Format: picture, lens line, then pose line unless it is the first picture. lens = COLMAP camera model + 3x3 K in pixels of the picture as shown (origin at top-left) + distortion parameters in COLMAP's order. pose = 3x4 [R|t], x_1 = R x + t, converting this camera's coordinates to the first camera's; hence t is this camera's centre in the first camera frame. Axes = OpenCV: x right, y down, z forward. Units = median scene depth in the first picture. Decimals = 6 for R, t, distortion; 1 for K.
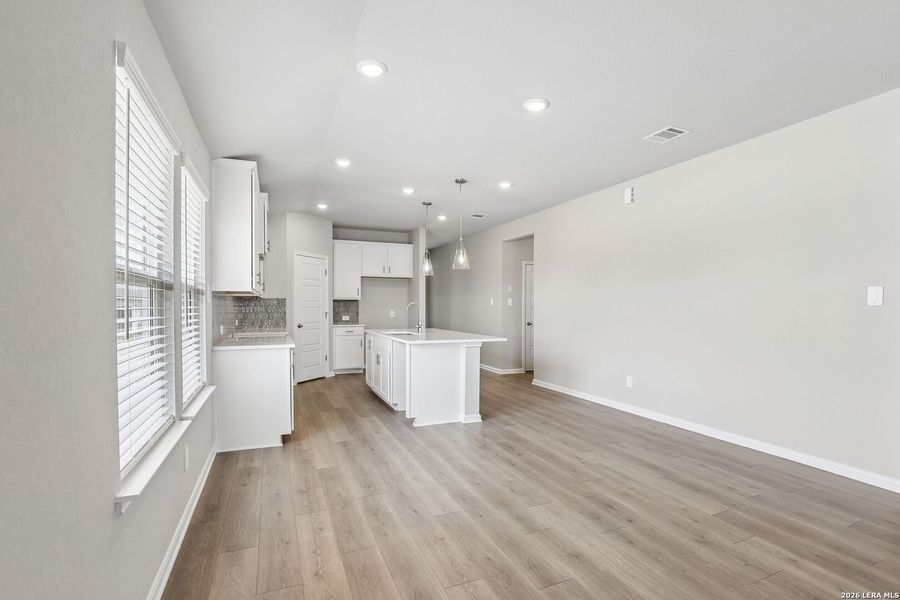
lens RADIAL K [[419.2, 0, 454.7], [0, 419.2, 316.0], [0, 0, 1]] dist [-0.035909, 0.000555]
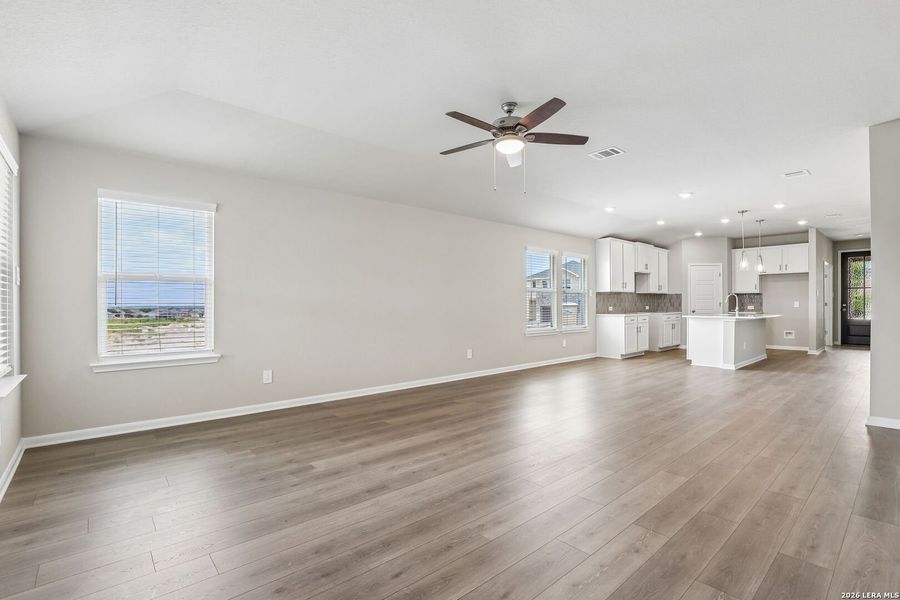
lens RADIAL K [[417.6, 0, 456.9], [0, 417.6, 304.4], [0, 0, 1]] dist [-0.035319, 0.007091]
pose [[0.312782, -0.003351, -0.949819, 0.927605], [-0.017803, 0.999797, -0.009390, 0.033011], [0.949658, 0.019847, 0.312659, -0.358153]]
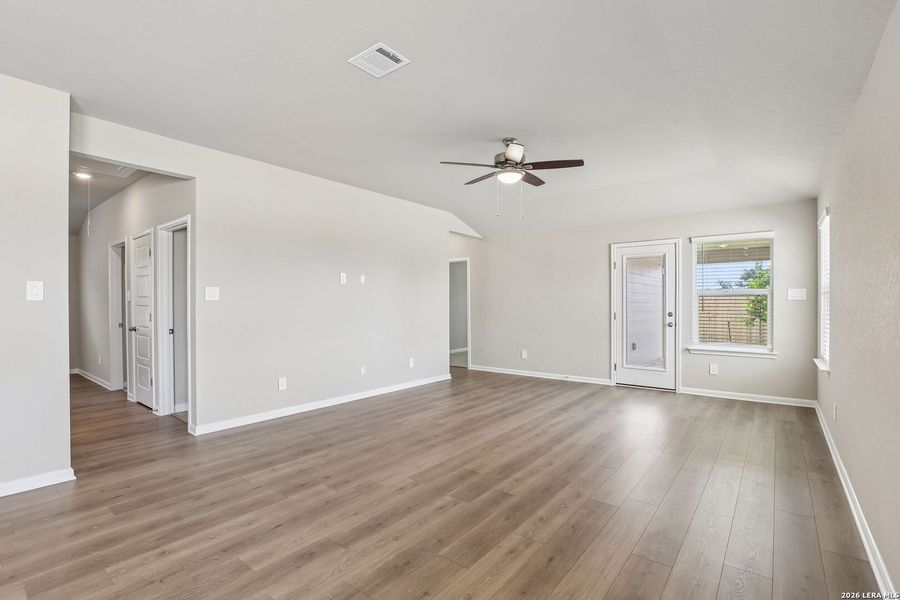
lens RADIAL K [[417.6, 0, 456.9], [0, 417.6, 304.4], [0, 0, 1]] dist [-0.035319, 0.007091]
pose [[-0.479875, -0.004012, 0.877328, -0.139413], [0.020931, 0.999653, 0.016020, -0.005721], [-0.877087, 0.026051, -0.479625, 0.284462]]
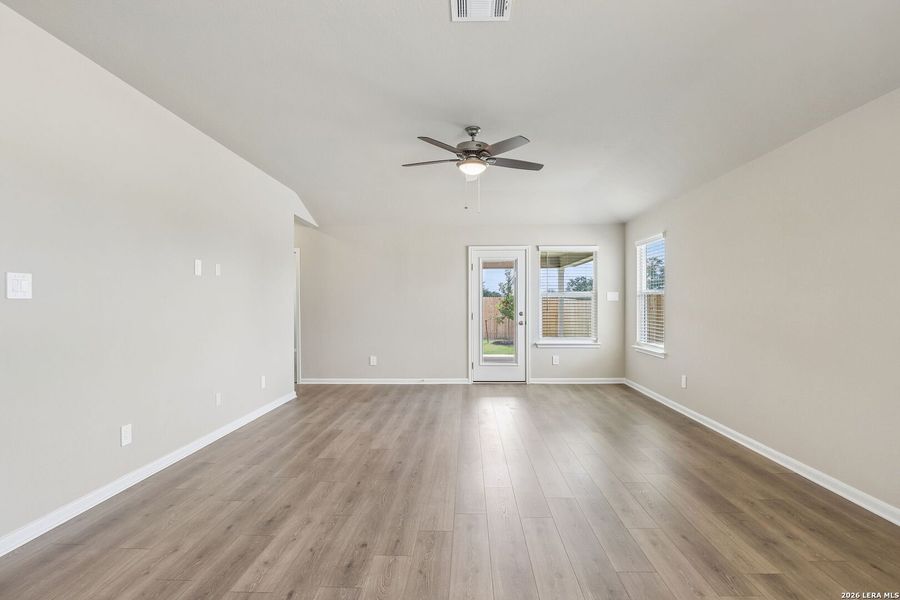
lens RADIAL K [[443.9, 0, 457.5], [0, 443.9, 305.0], [0, 0, 1]] dist [-0.025688, 0.000081]
pose [[-0.907817, -0.000232, 0.419366, 0.144165], [0.011076, 0.999638, 0.024530, -0.009110], [-0.419219, 0.026913, -0.907486, 0.497729]]
